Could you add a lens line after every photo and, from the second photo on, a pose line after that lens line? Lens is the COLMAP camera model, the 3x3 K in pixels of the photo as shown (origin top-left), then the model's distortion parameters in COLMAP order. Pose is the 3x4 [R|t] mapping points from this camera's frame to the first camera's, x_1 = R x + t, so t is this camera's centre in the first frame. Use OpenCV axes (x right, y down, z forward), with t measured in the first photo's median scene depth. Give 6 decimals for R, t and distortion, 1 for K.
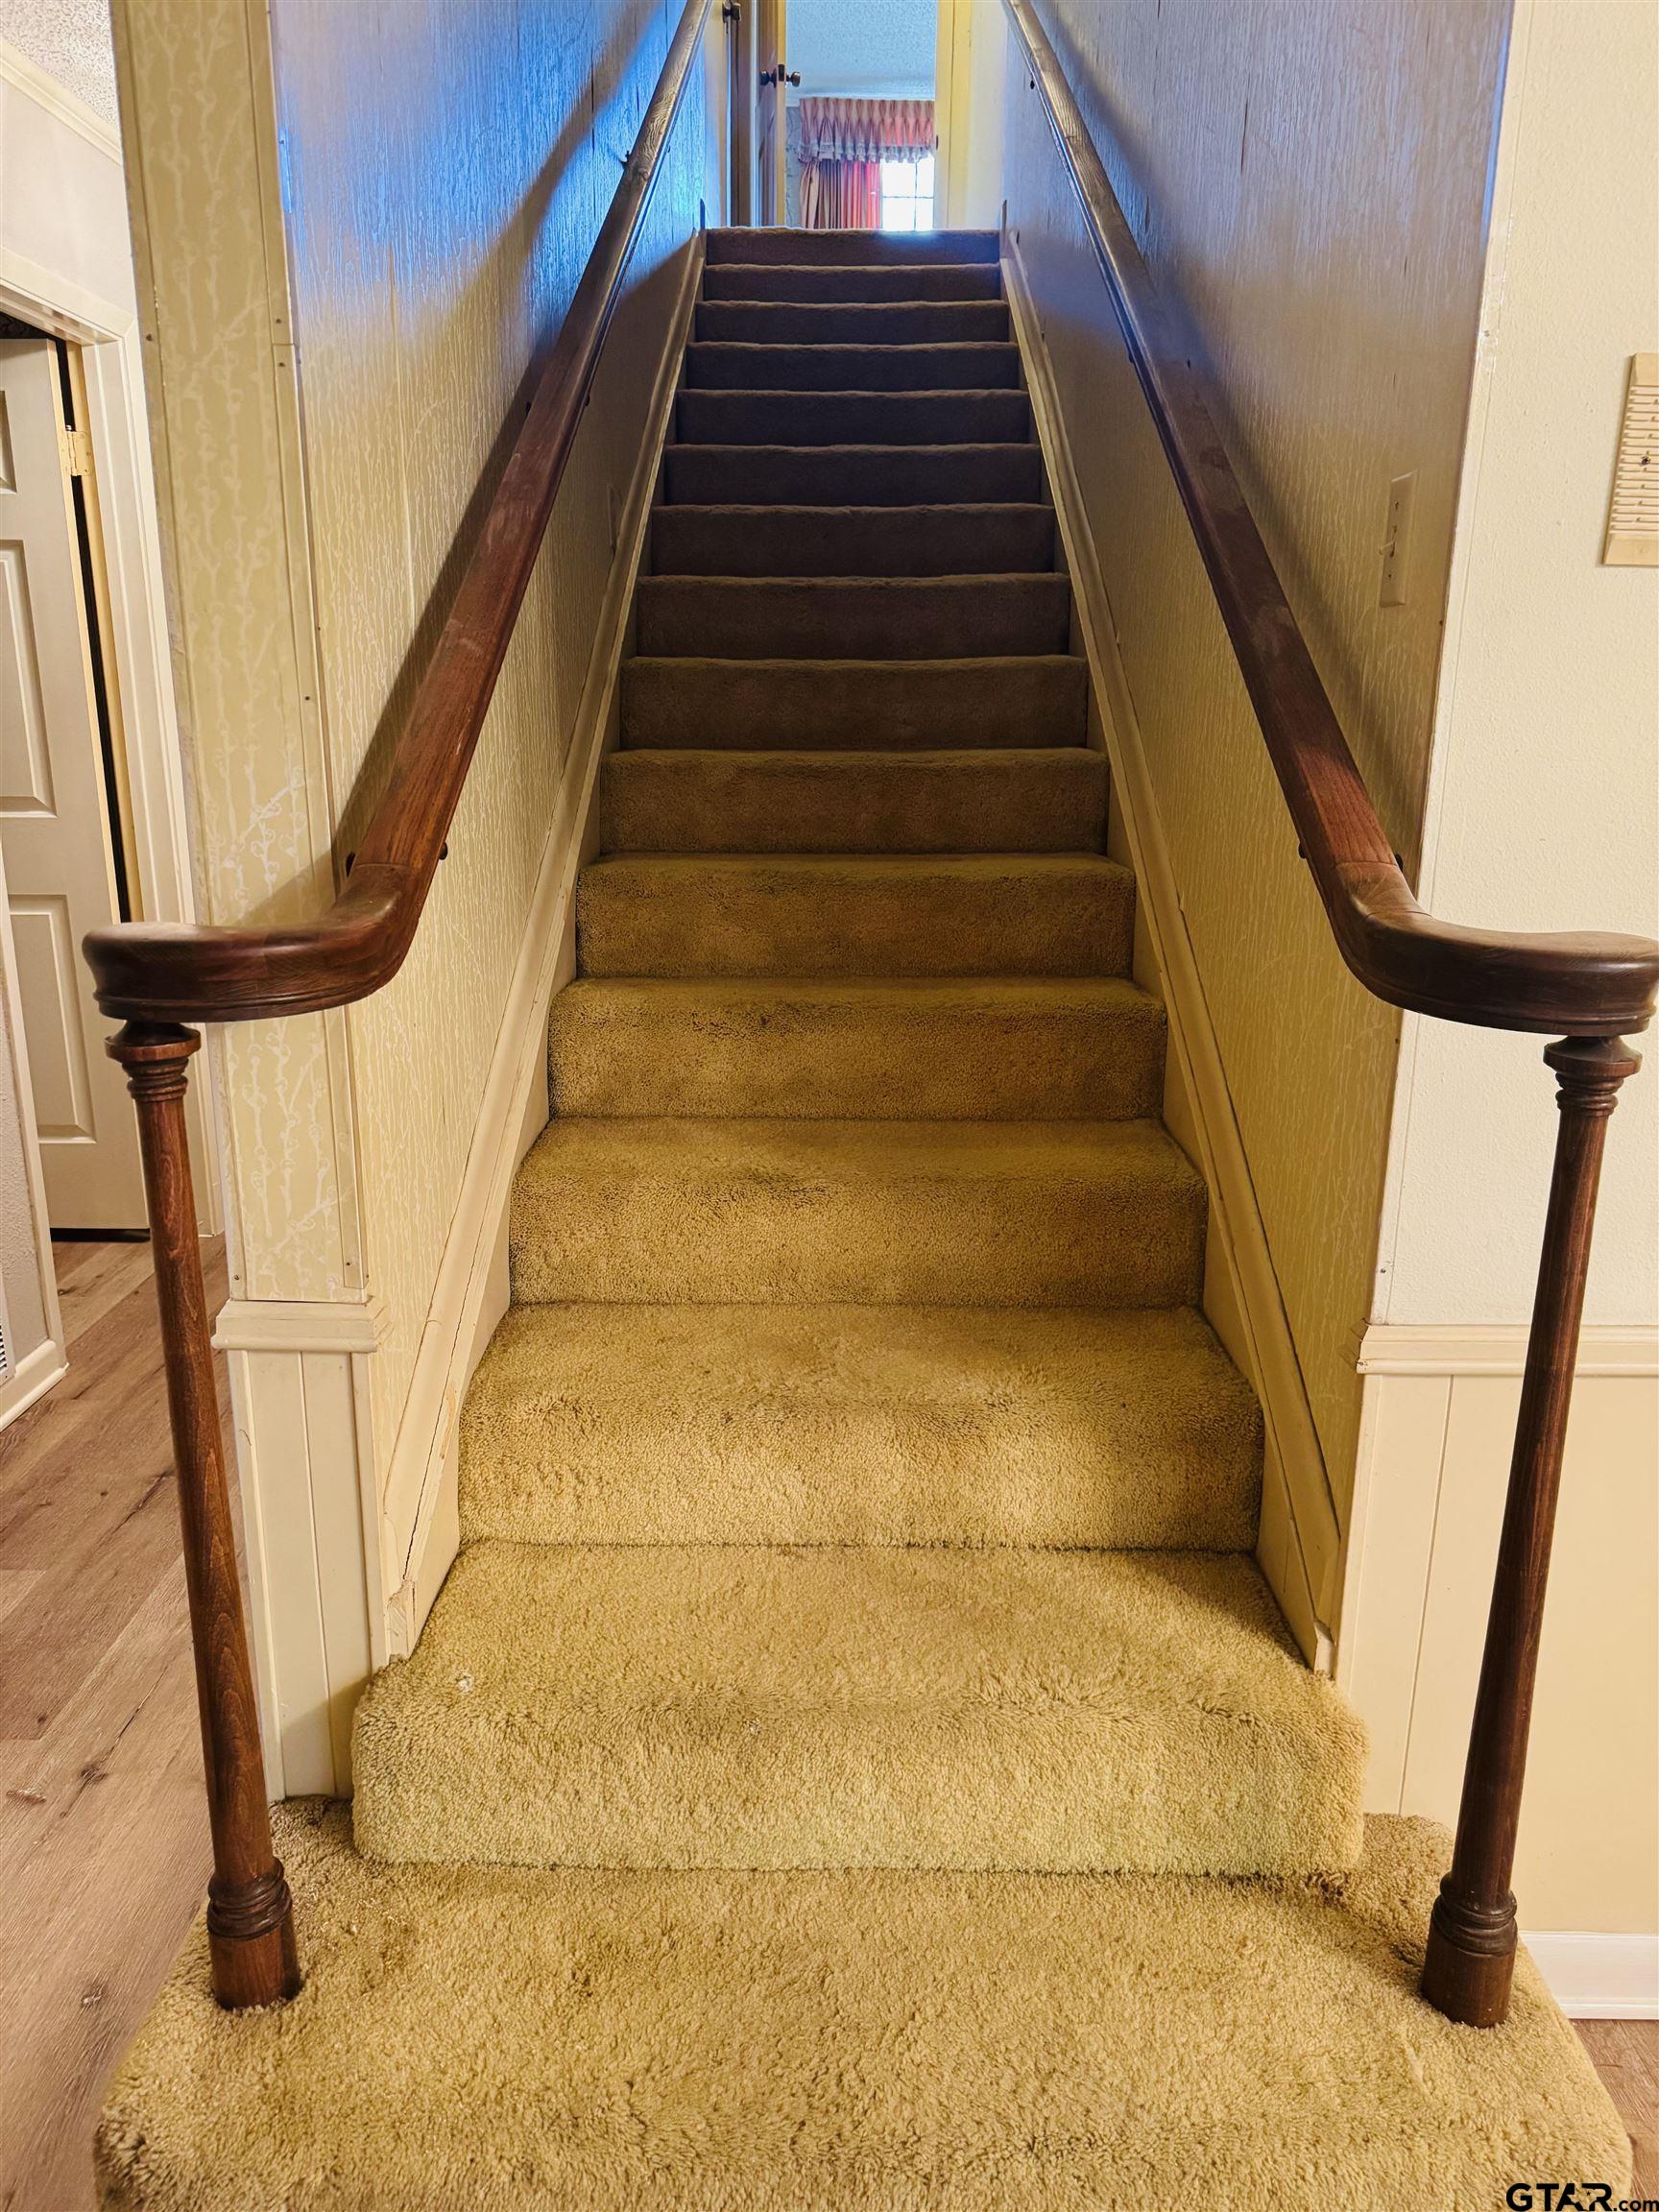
lens RADIAL K [[1513.4, 0, 829.5], [0, 1513.4, 1106.0], [0, 0, 1]] dist [0.002003, -0.003442]
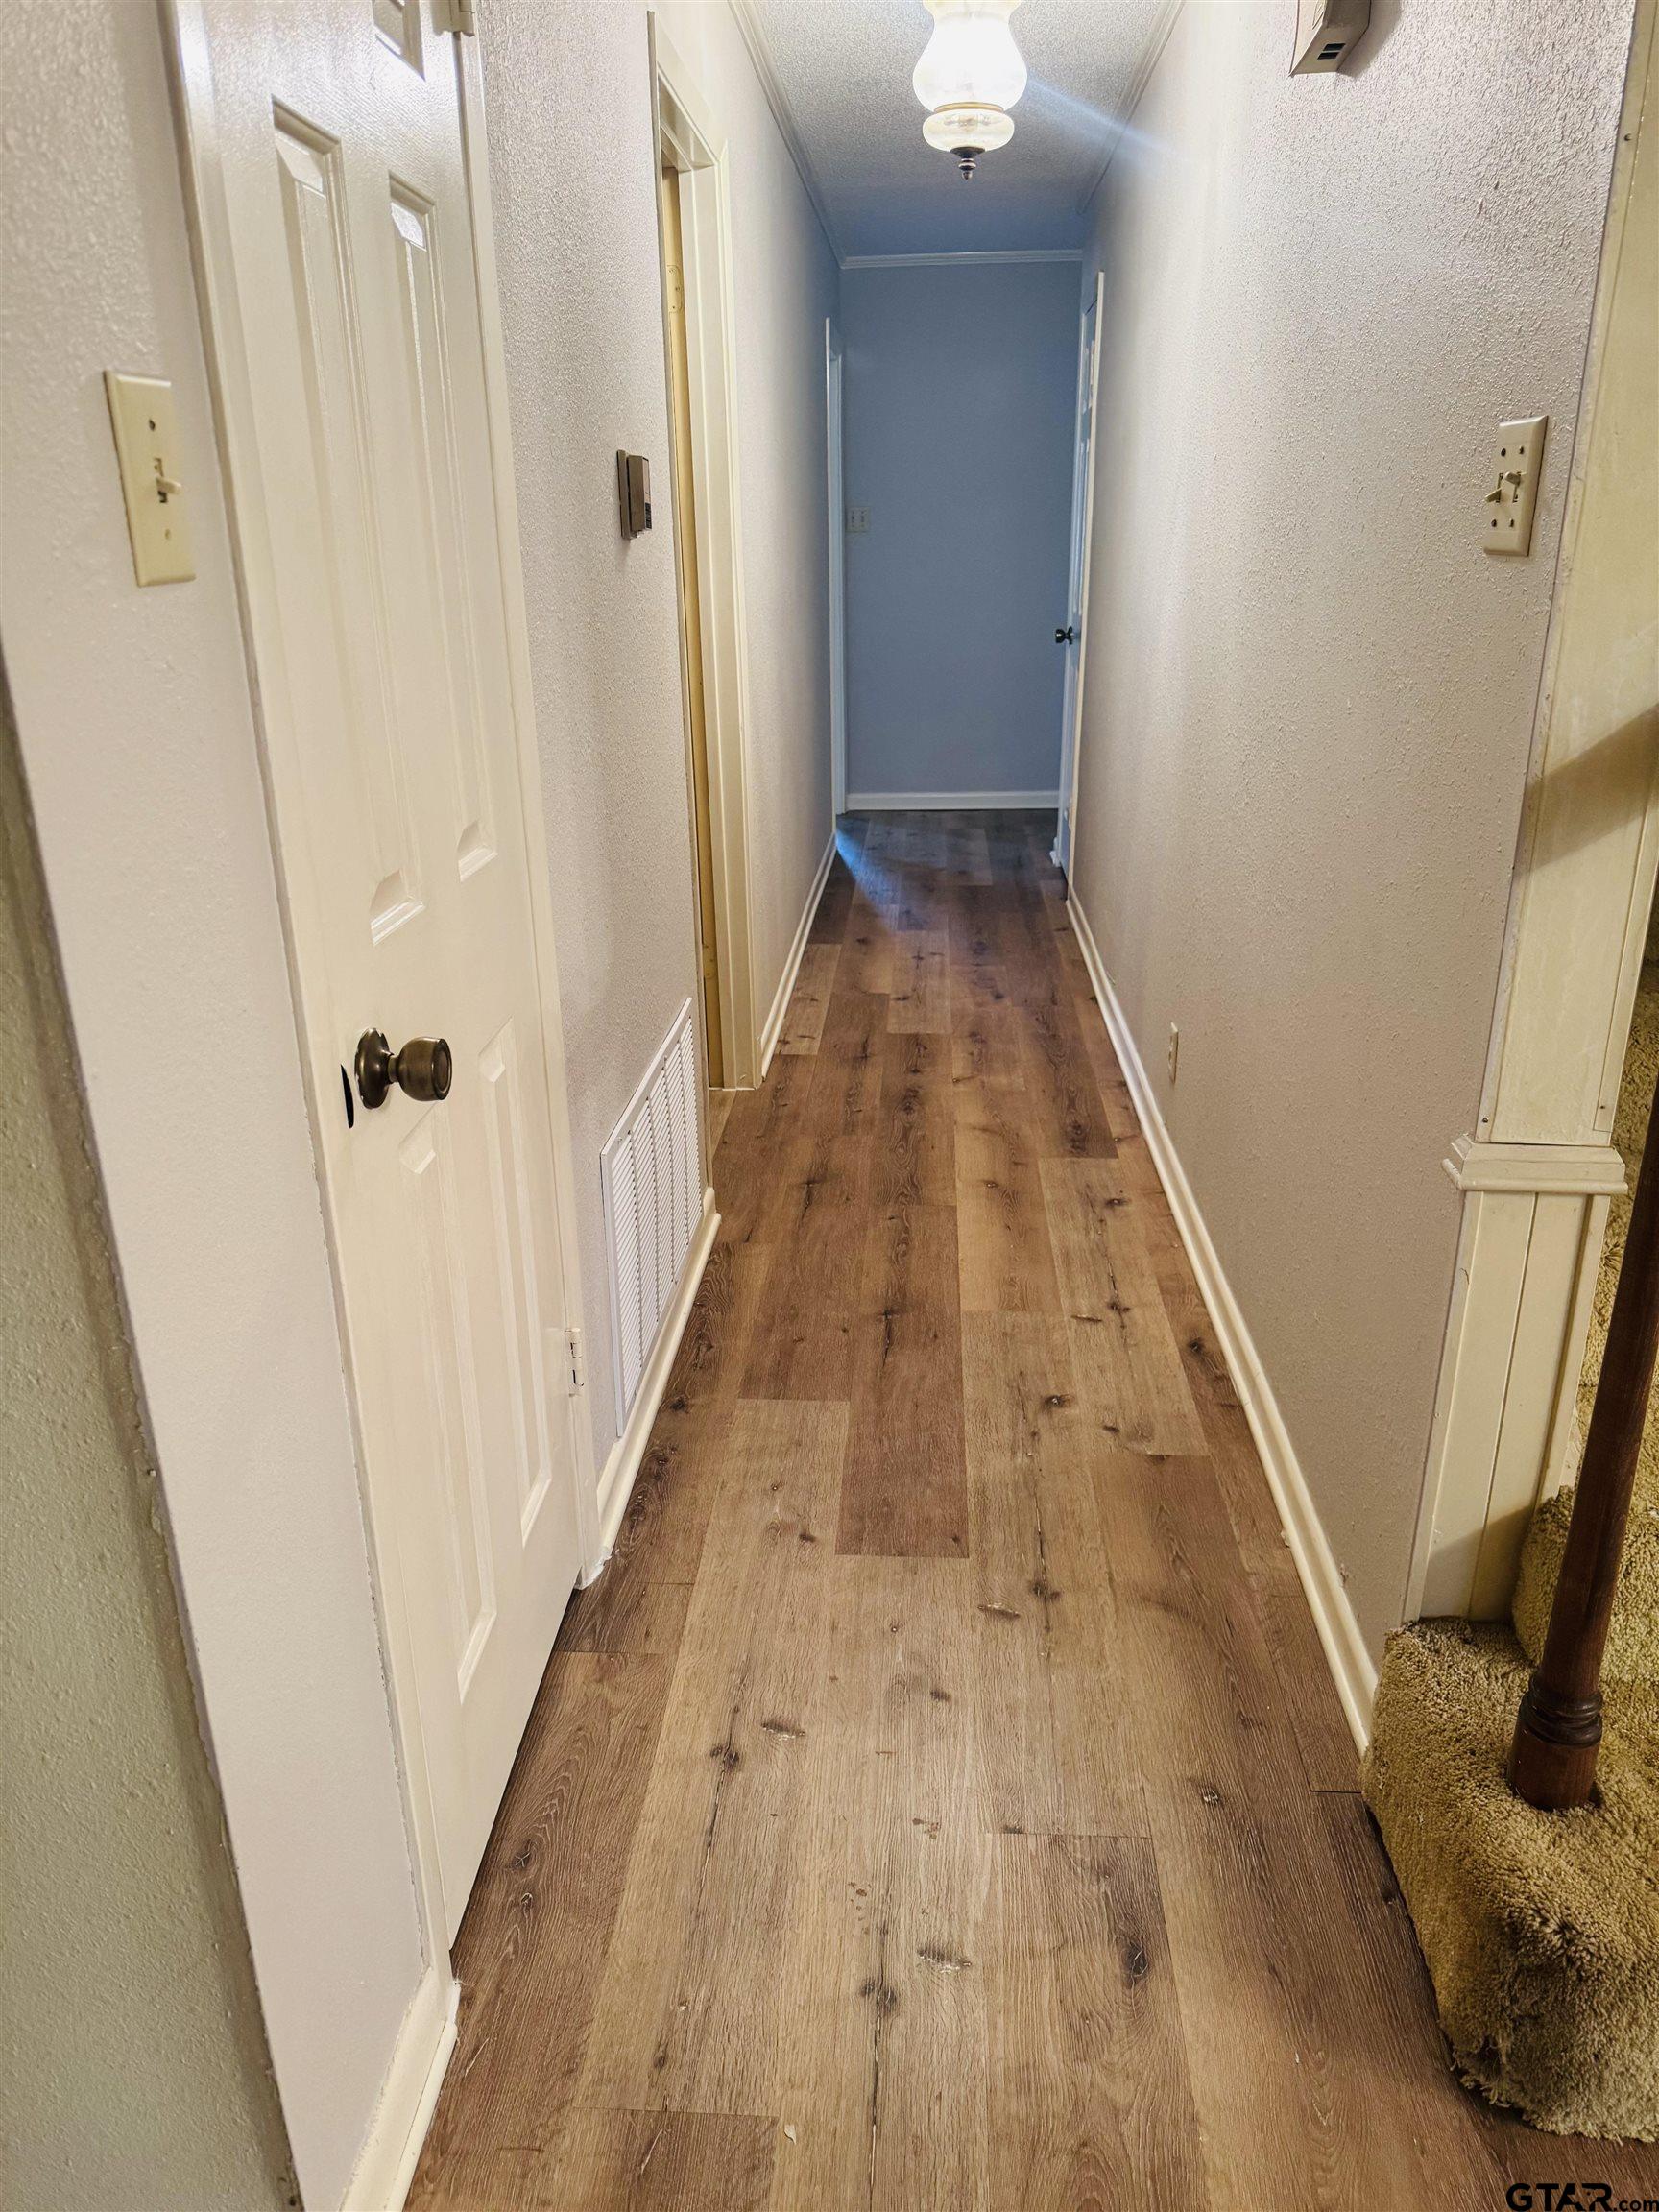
lens RADIAL K [[1513.4, 0, 829.5], [0, 1513.4, 1106.0], [0, 0, 1]] dist [0.002003, -0.003442]
pose [[0.998384, 0.004719, -0.056637, -0.764239], [0.000804, 0.995274, 0.097101, 0.005478], [0.056827, -0.096990, 0.993662, -0.025825]]
